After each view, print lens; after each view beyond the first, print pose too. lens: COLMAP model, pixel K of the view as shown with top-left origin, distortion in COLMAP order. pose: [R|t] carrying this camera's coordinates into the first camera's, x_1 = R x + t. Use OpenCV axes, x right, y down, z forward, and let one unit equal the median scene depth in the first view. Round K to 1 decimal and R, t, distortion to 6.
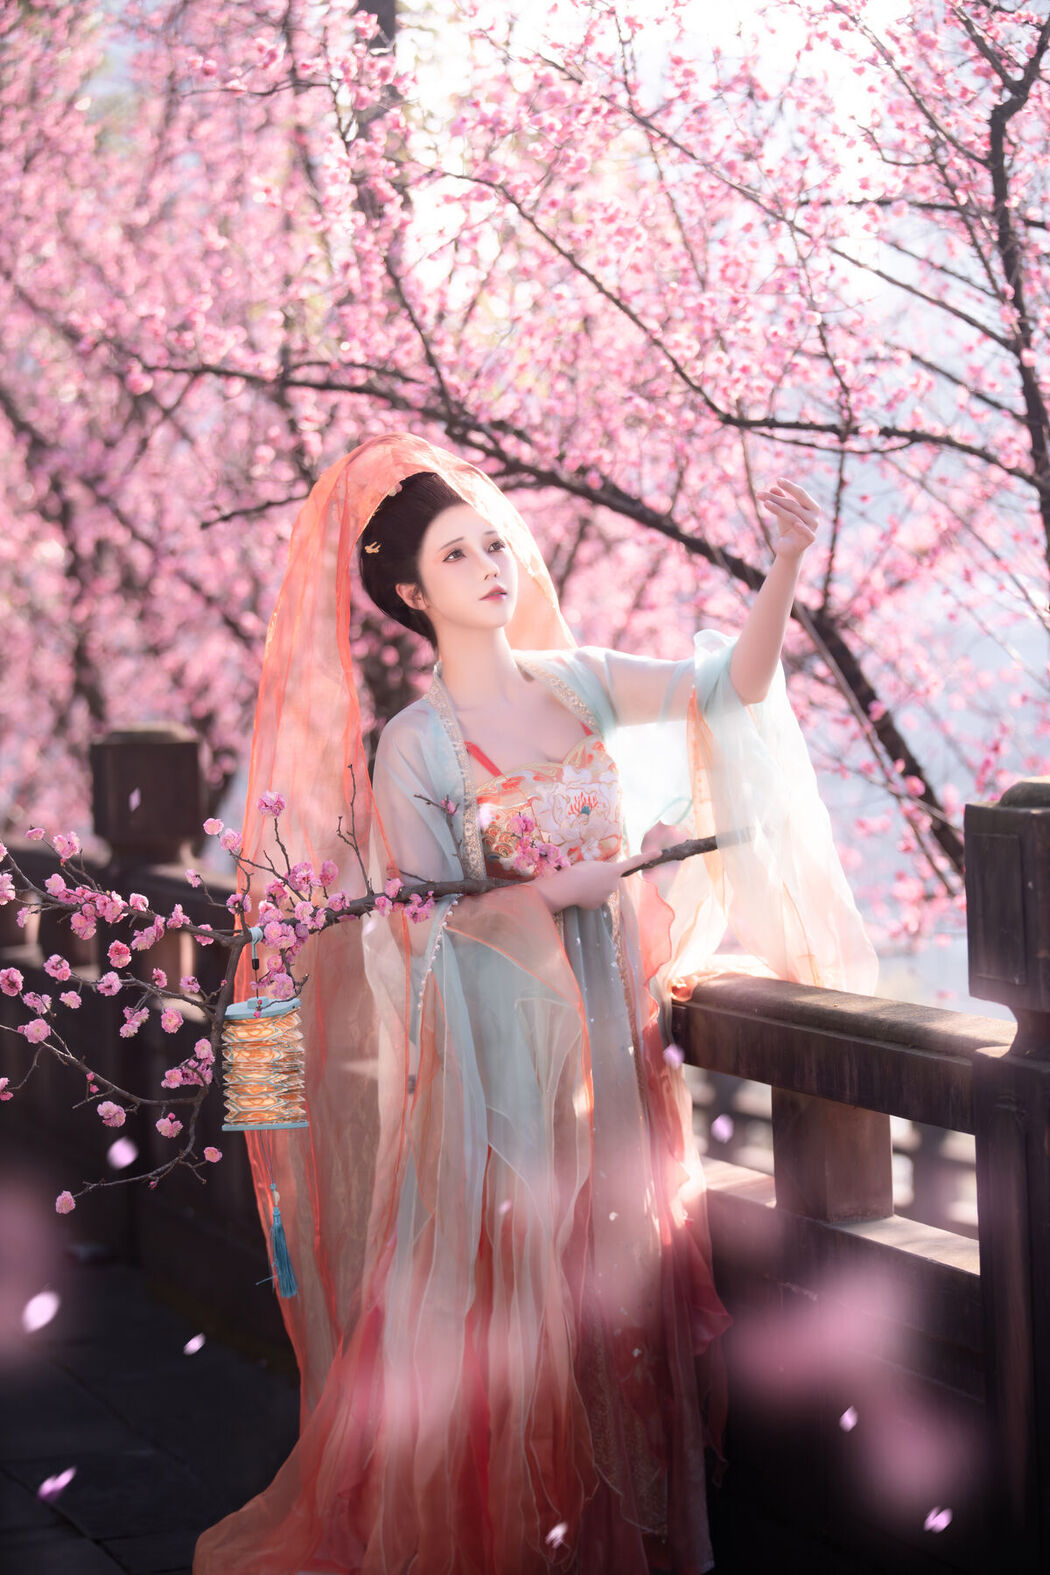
lens RADIAL K [[4591.9, 0, 525.0], [0, 4591.9, 787.5], [0, 0, 1]] dist [-0.009171, -0.685077]
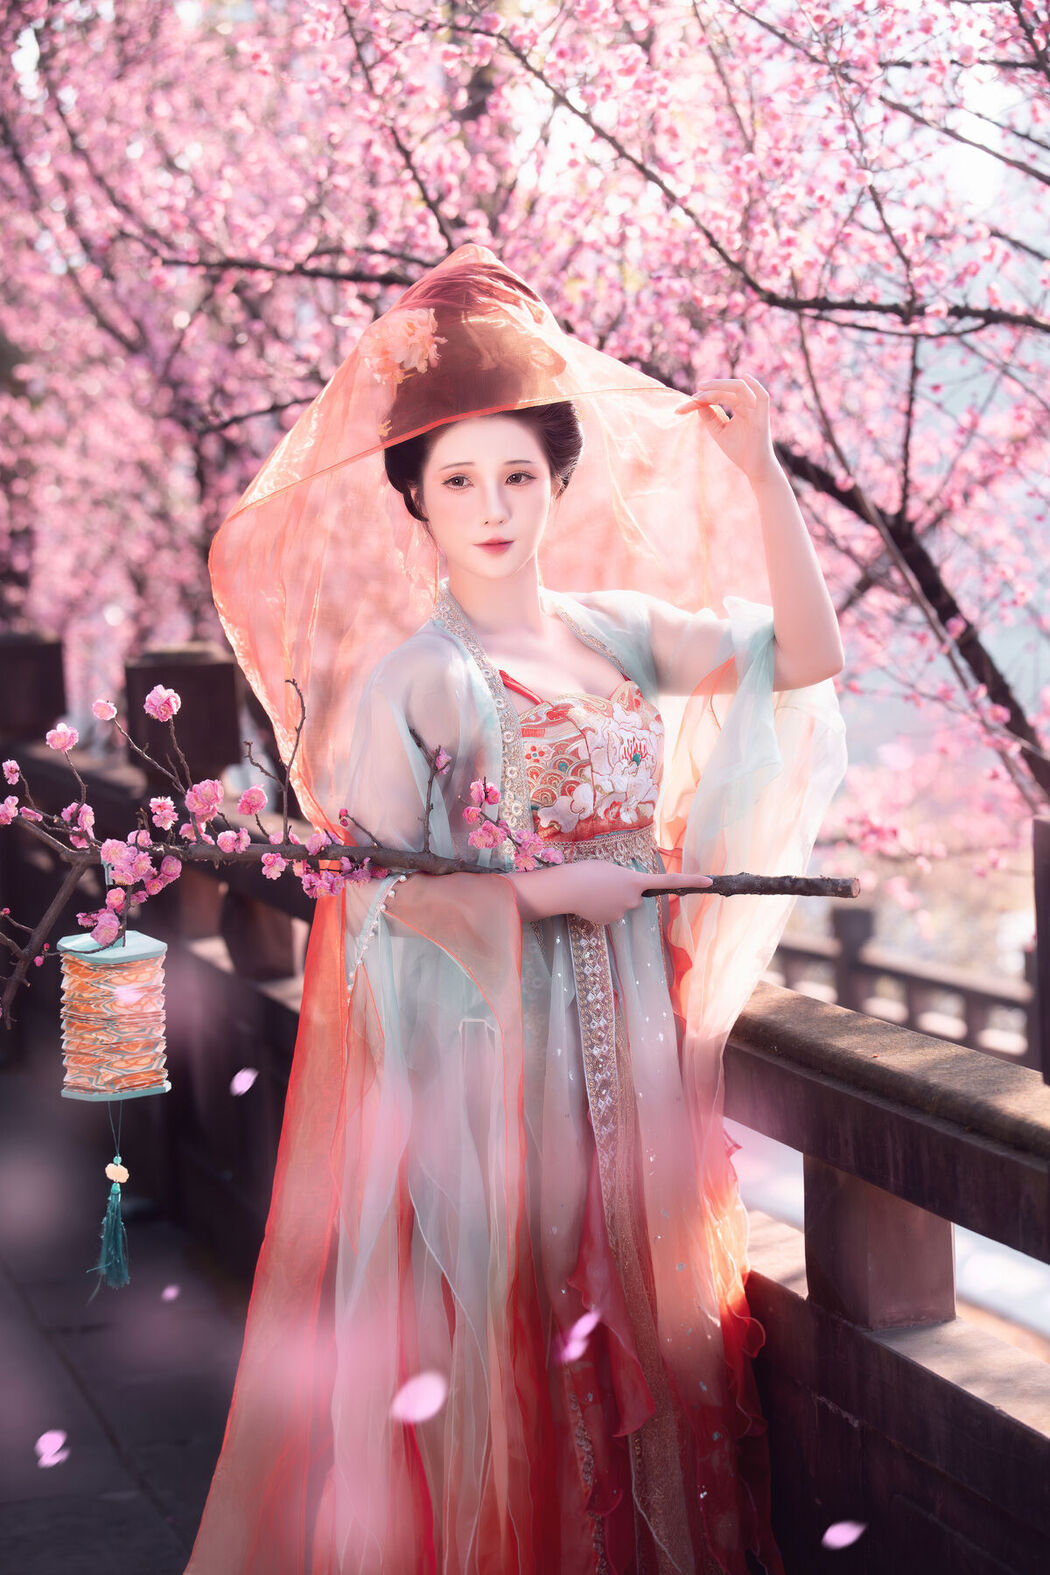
lens RADIAL K [[3832.4, 0, 525.0], [0, 3832.4, 787.5], [0, 0, 1]] dist [-0.162999, 0.317653]
pose [[0.998644, -0.016497, -0.049382, 0.031083], [0.018510, 0.999004, 0.040596, -0.018299], [0.048663, -0.041455, 0.997955, 0.271579]]
